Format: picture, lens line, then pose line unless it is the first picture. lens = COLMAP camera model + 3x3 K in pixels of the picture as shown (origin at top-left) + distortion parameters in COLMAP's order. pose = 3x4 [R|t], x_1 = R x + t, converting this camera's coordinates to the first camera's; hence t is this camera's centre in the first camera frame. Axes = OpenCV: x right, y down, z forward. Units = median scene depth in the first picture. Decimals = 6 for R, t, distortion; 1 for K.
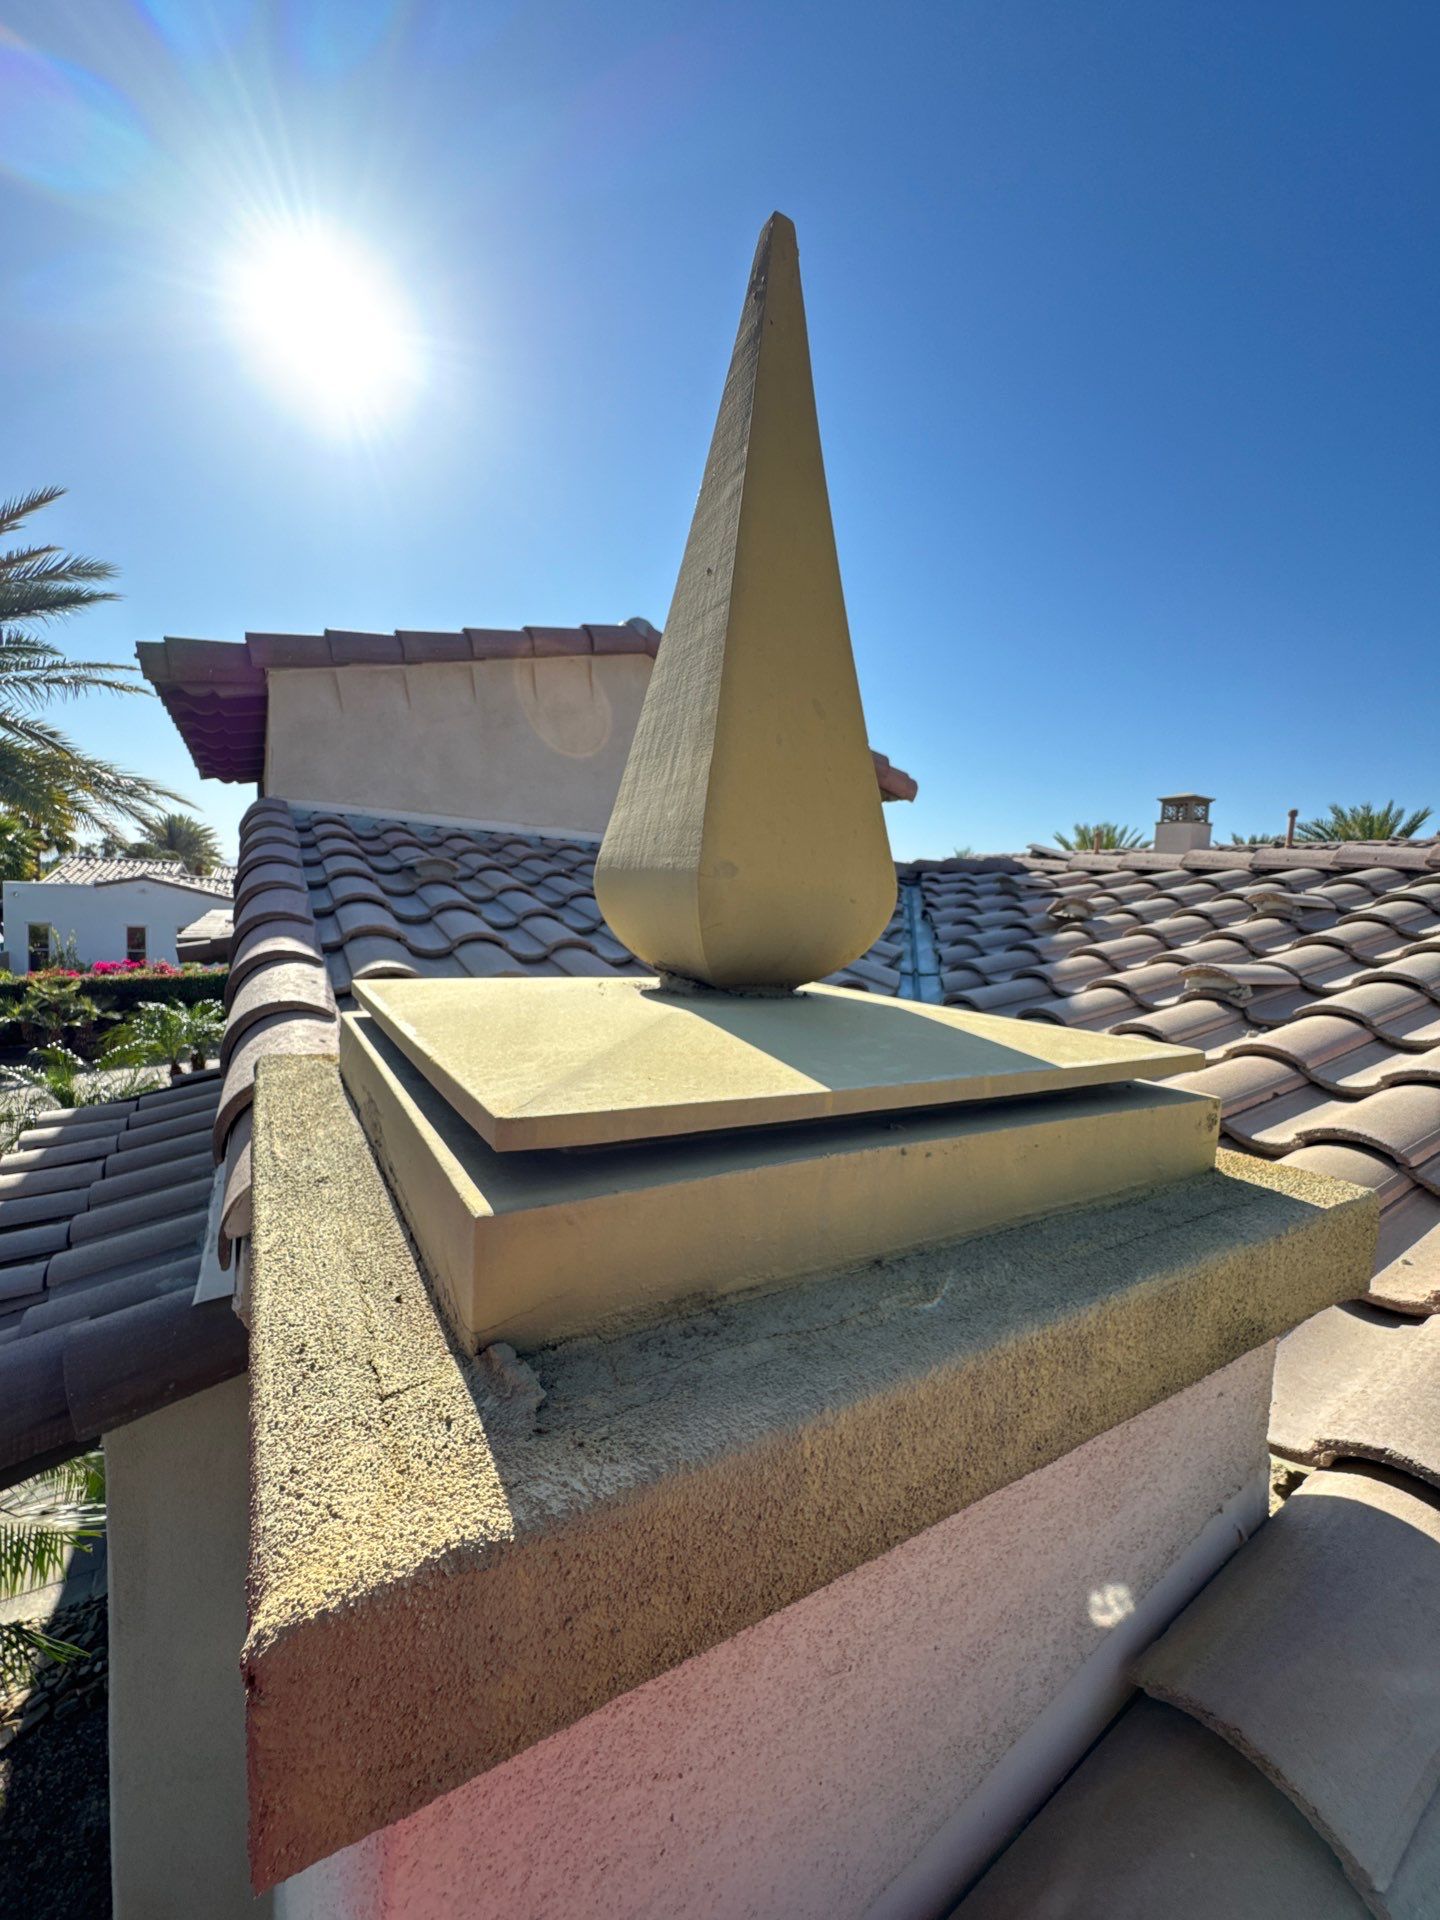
lens RADIAL K [[770.0, 0, 721.7], [0, 770.0, 959.5], [0, 0, 1]] dist [-0.001009, -0.000082]
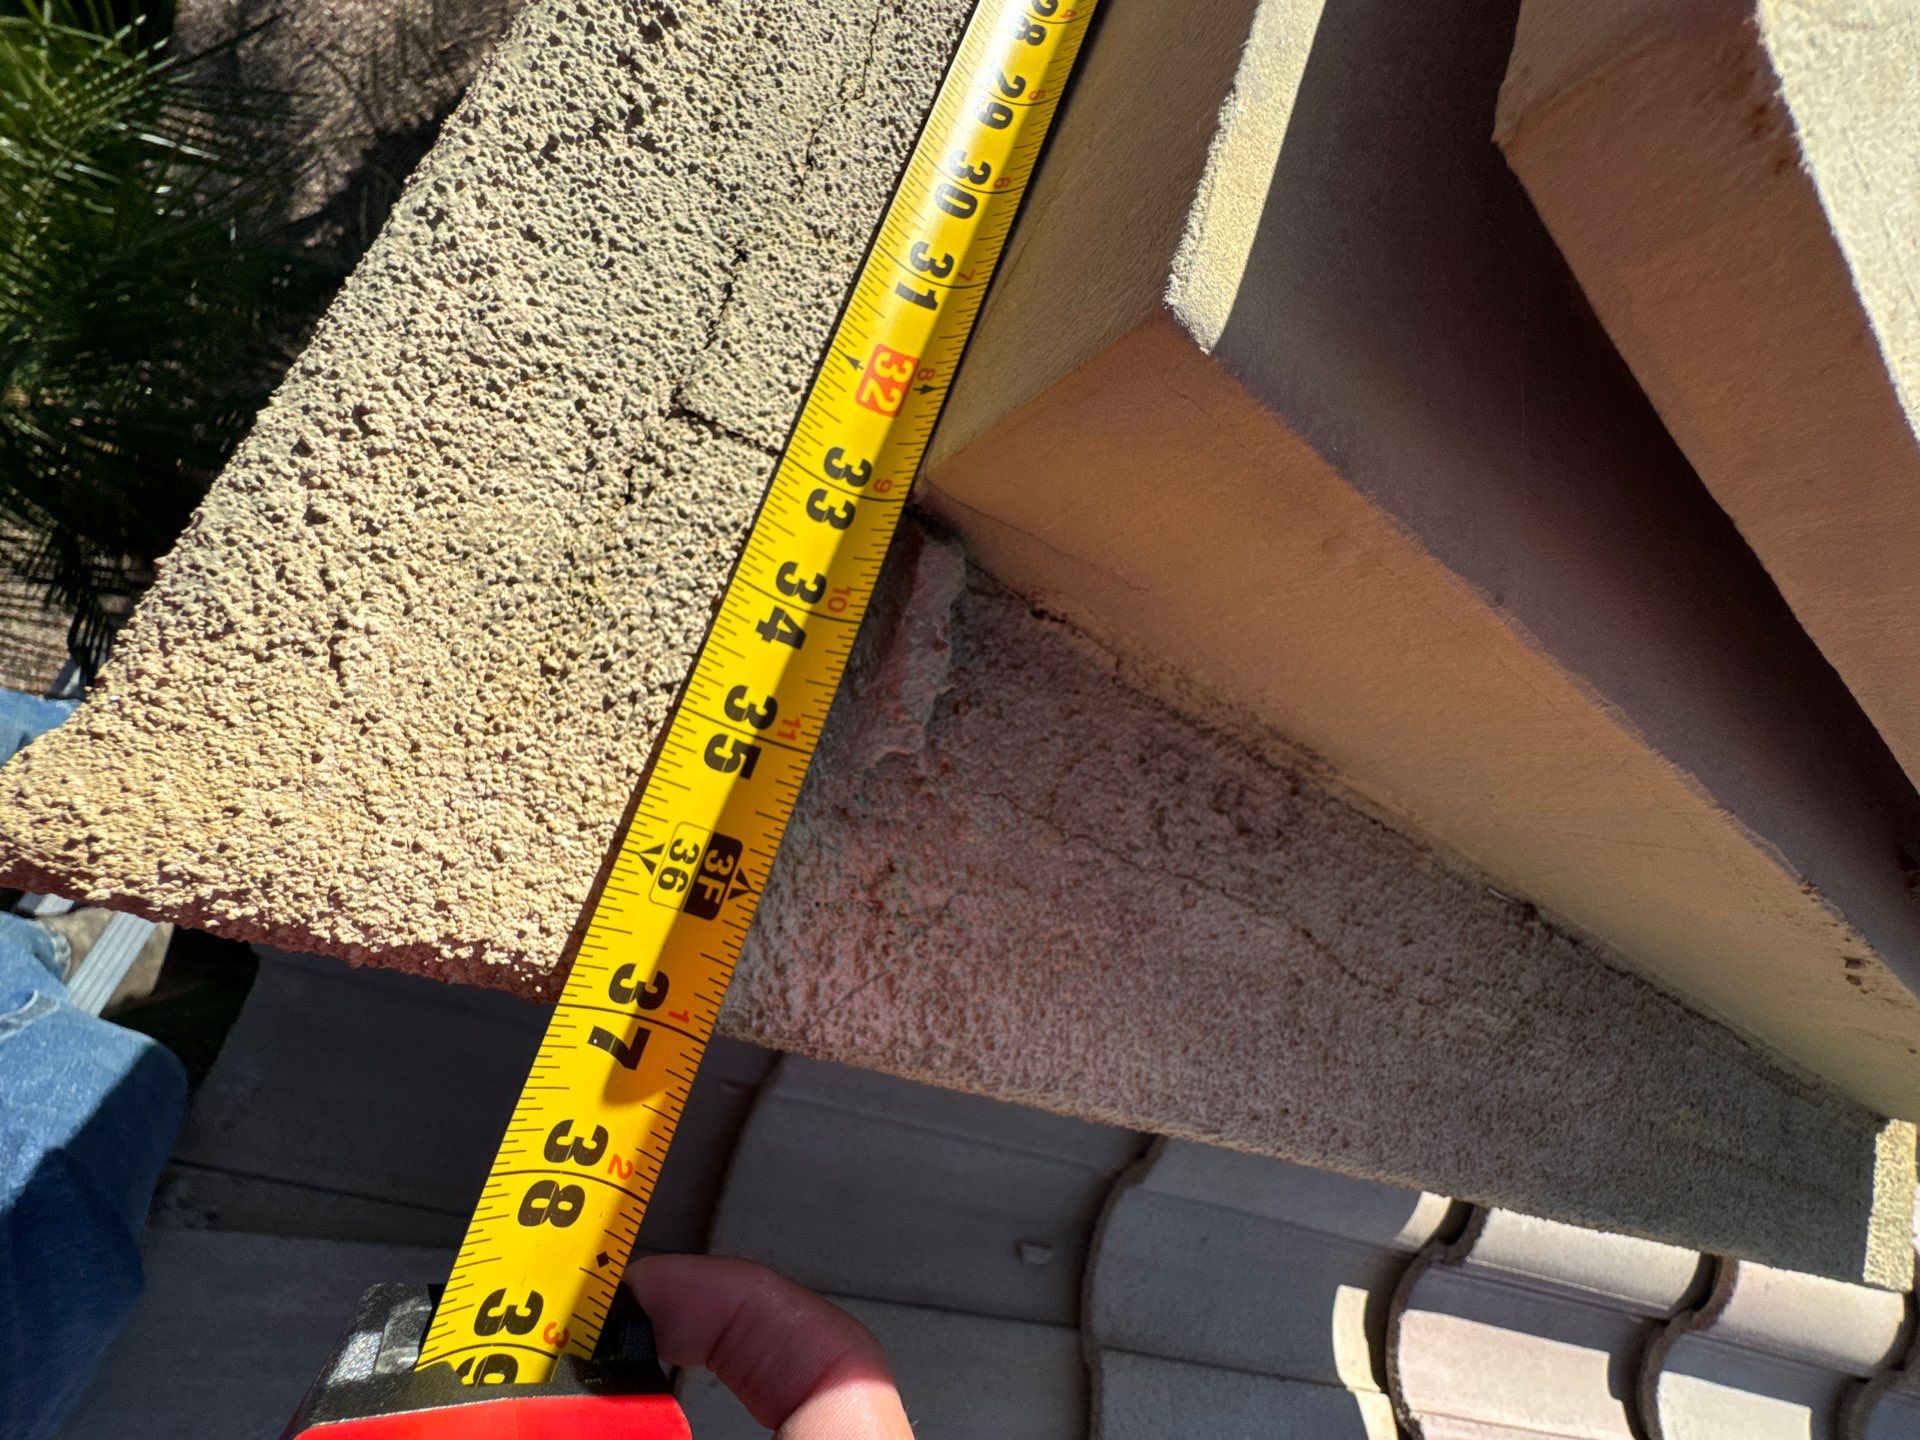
lens RADIAL K [[770.0, 0, 960.1], [0, 770.0, 721.1], [0, 0, 1]] dist [-0.001009, -0.000082]
pose [[0.547035, 0.809927, 0.211588, -0.373181], [-0.516447, 0.127605, 0.846758, 0.230105], [0.658813, -0.572481, 0.488089, 0.961070]]
